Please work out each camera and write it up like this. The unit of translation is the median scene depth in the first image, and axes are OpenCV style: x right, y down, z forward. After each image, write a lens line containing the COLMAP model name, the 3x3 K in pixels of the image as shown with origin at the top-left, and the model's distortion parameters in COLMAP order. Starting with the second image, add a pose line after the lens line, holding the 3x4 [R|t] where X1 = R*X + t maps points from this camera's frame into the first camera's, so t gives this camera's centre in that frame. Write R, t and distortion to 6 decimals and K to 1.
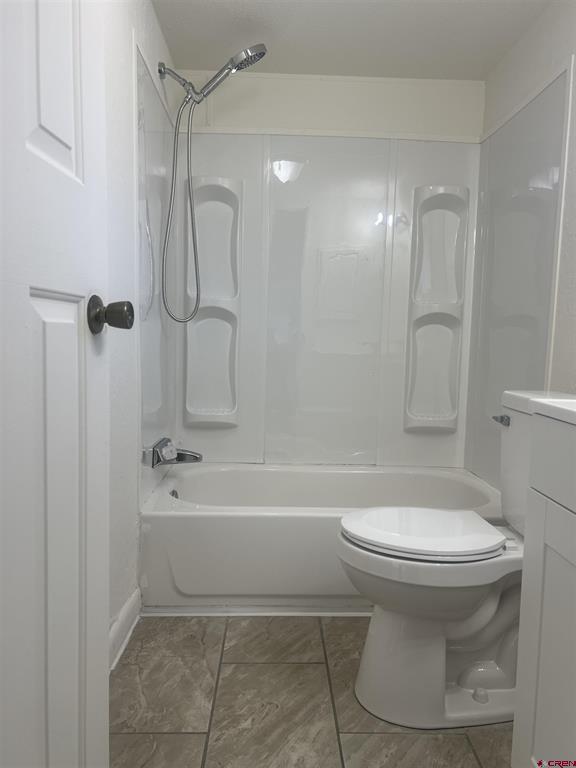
lens RADIAL K [[585.0, 0, 291.7], [0, 585.0, 396.8], [0, 0, 1]] dist [0.076294, -0.086718]
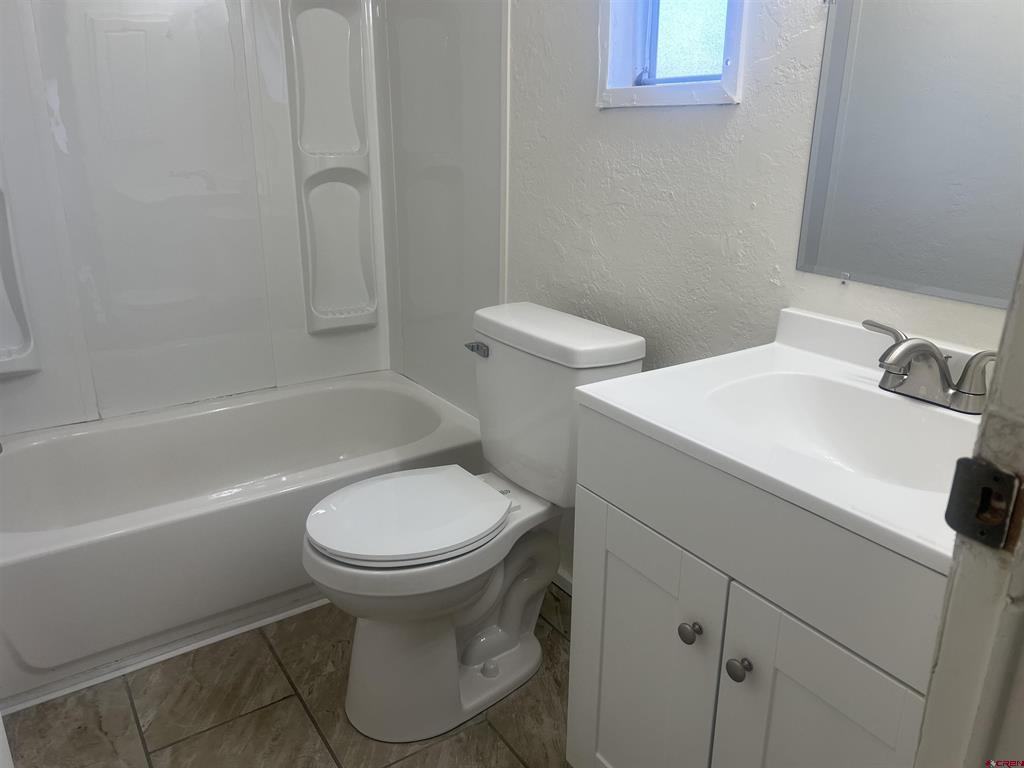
lens RADIAL K [[780.1, 0, 512.0], [0, 780.1, 384.0], [0, 0, 1]] dist [0.076294, -0.086718]
pose [[0.847163, -0.192152, 0.495372, -0.128067], [0.066612, 0.963370, 0.259770, -0.172594], [-0.527142, -0.187070, 0.828931, 0.079653]]
